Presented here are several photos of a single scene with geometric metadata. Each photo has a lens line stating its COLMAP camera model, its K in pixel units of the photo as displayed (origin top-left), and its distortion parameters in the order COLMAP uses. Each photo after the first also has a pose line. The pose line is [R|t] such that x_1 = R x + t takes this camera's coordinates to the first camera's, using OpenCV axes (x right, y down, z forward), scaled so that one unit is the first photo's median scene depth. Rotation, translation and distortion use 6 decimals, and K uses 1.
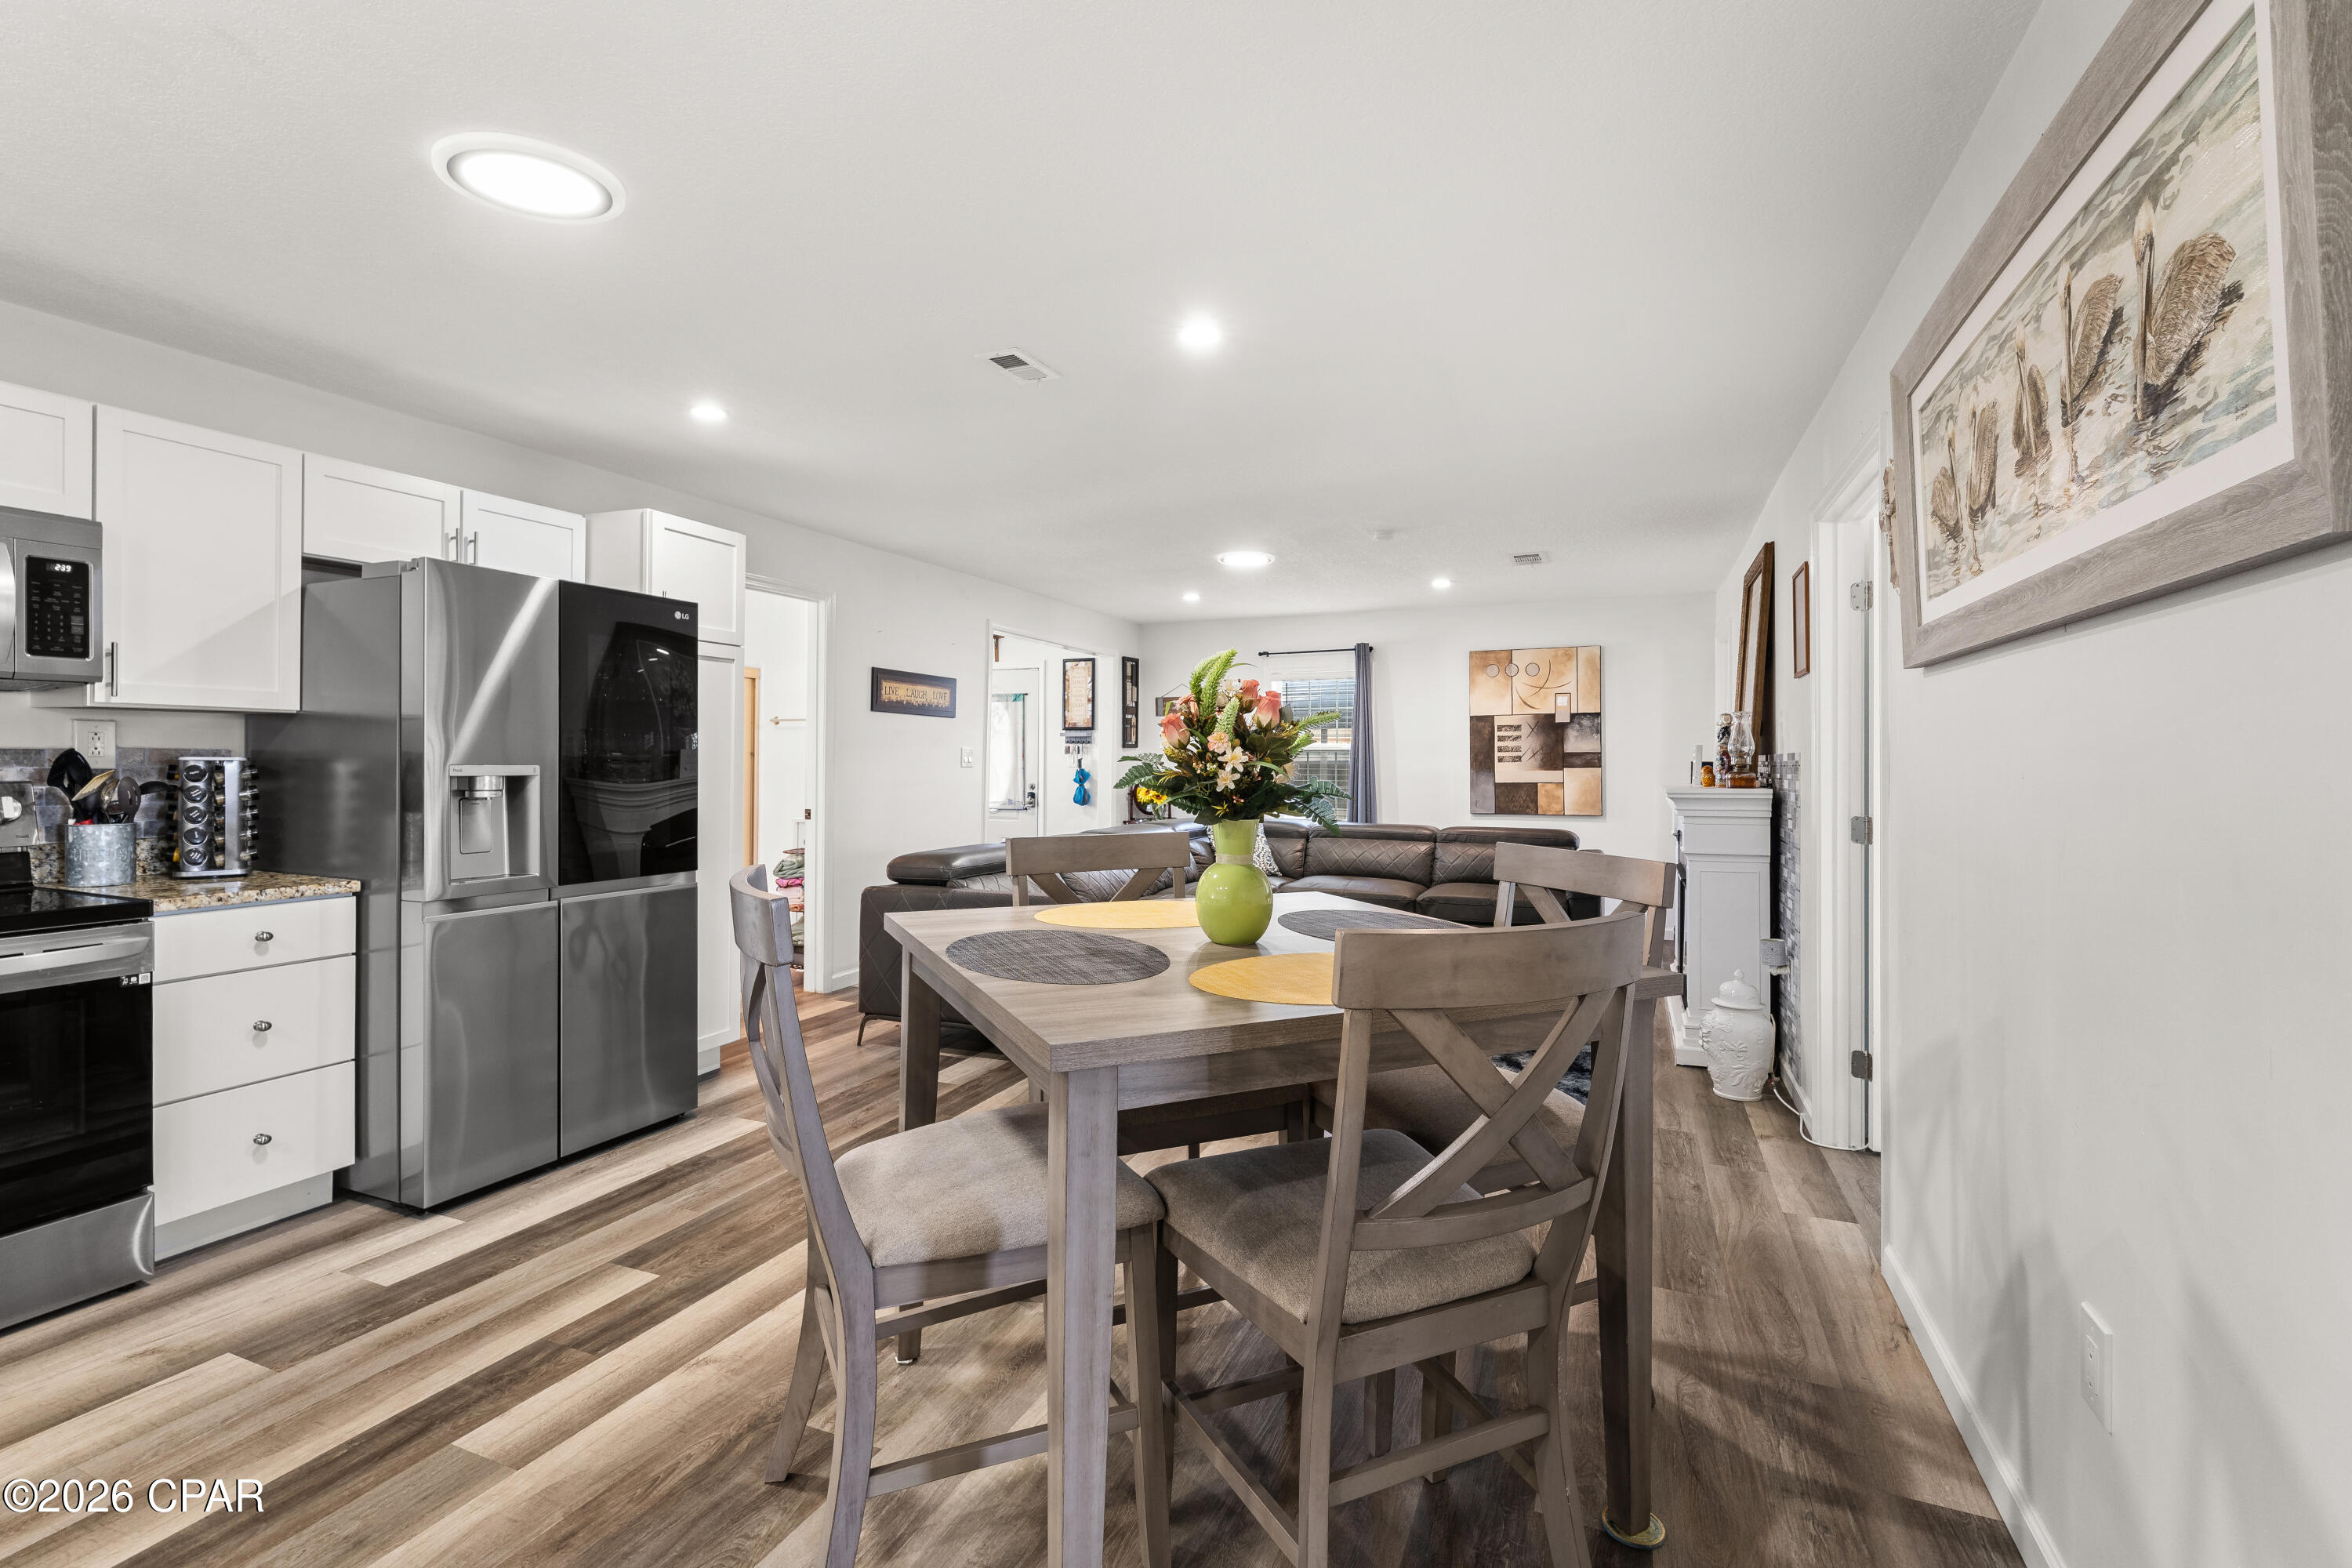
lens RADIAL K [[1061.9, 0, 1167.5], [0, 1061.9, 763.0], [0, 0, 1]] dist [-0.002015, -0.000433]
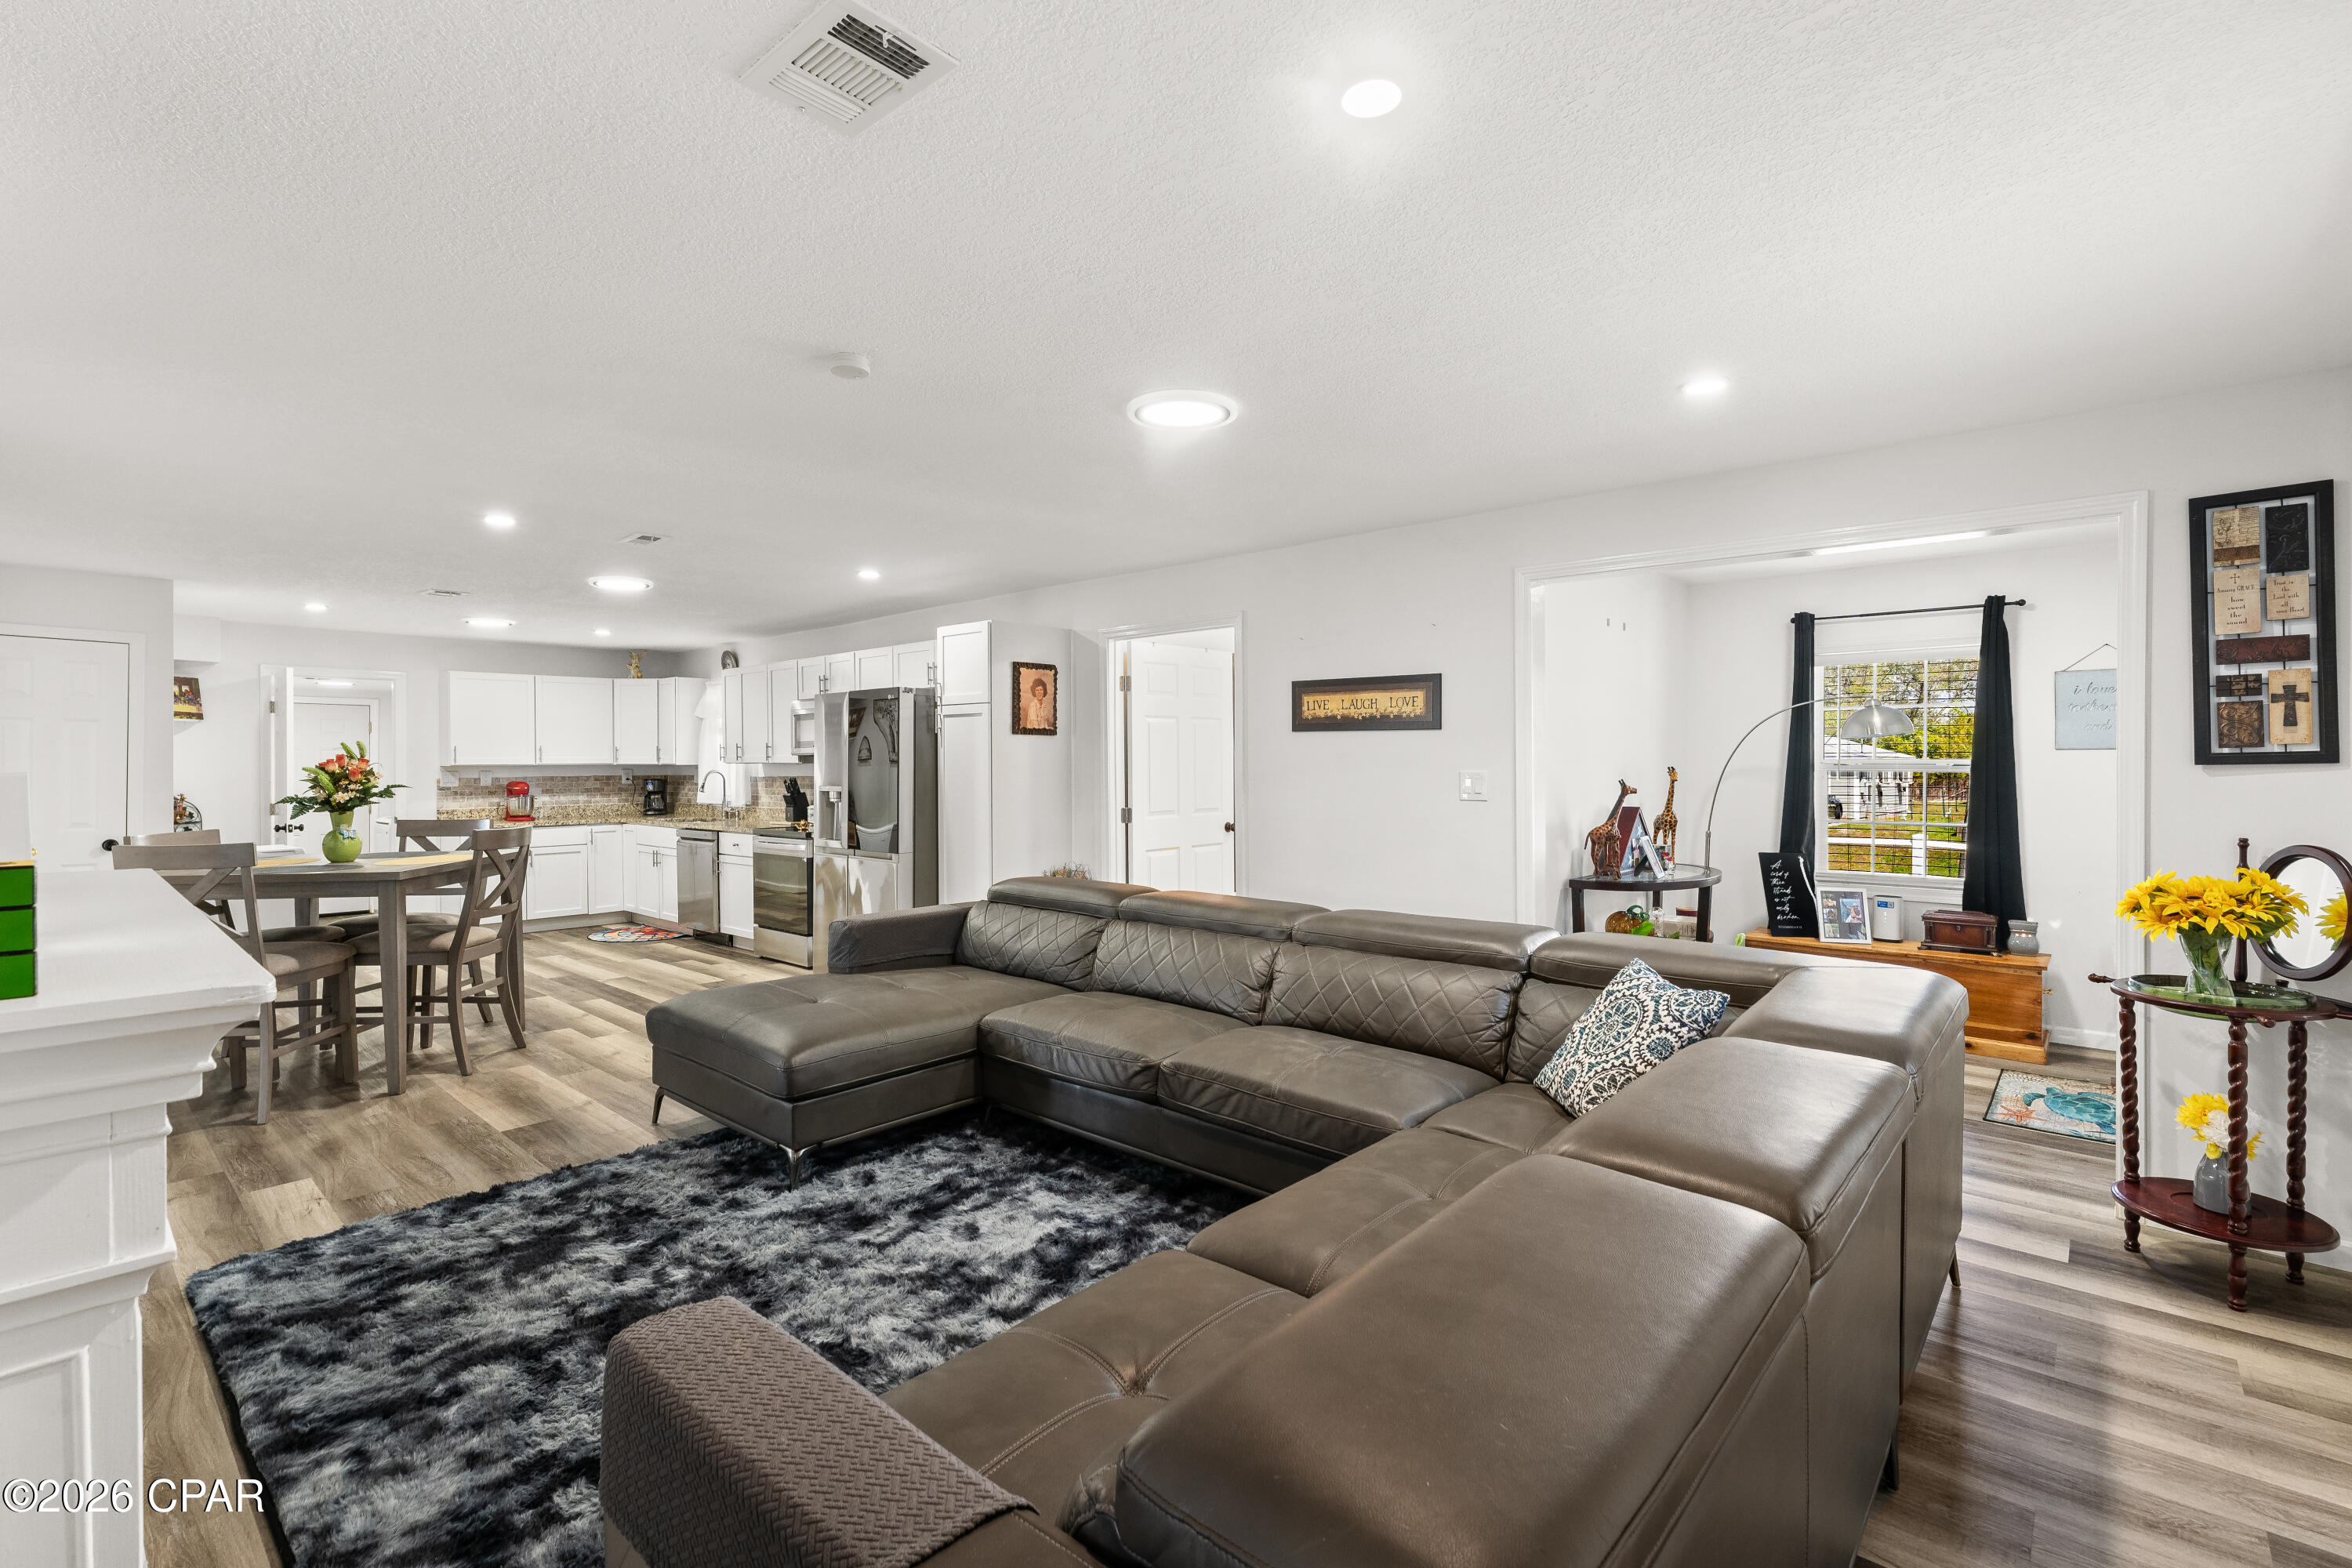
lens RADIAL K [[1046.2, 0, 1174.8], [0, 1046.2, 767.5], [0, 0, 1]] dist [-0.001763, -0.000281]
pose [[-0.318498, -0.003818, -0.947916, 0.916673], [-0.004268, 0.999988, -0.002594, -0.026347], [0.947914, 0.003220, -0.318510, 1.896794]]
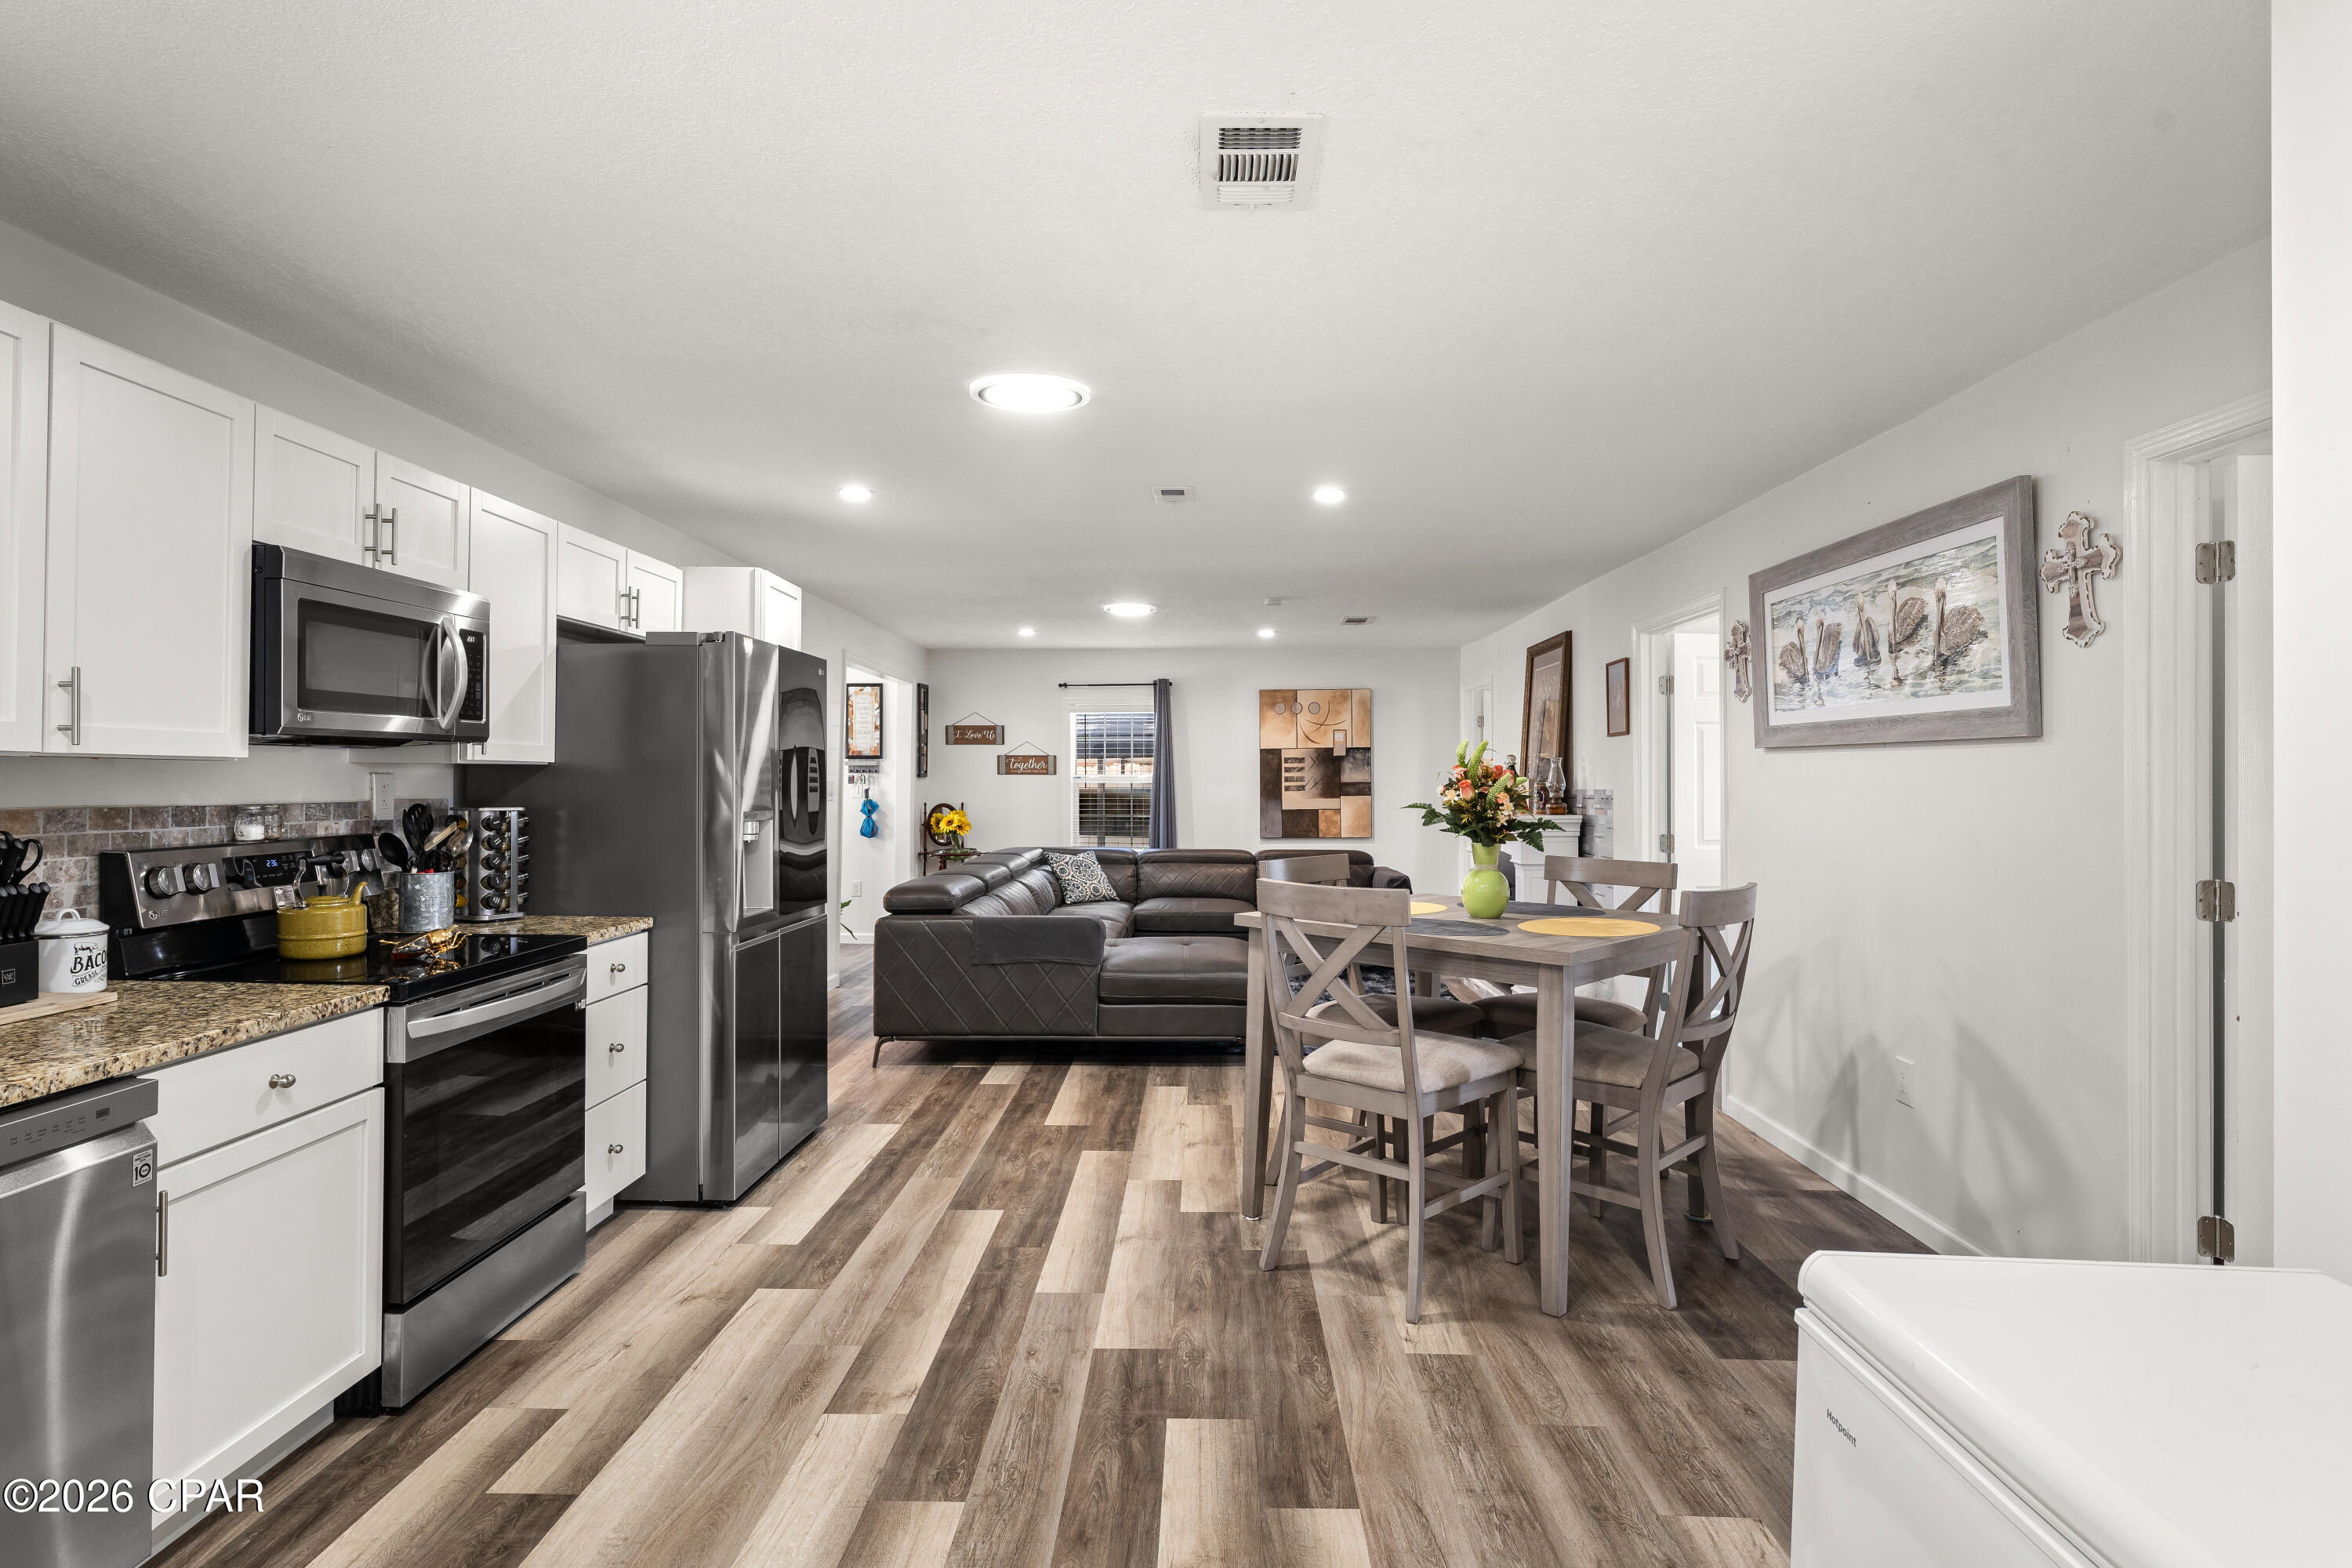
lens RADIAL K [[1234.4, 0, 1175.6], [0, 1234.4, 780.2], [0, 0, 1]] dist [0.000366, 0.000109]
pose [[0.927623, -0.002282, 0.373511, -0.585431], [0.002923, 0.999995, -0.001151, -0.023330], [-0.373507, 0.002159, 0.927625, -0.321377]]
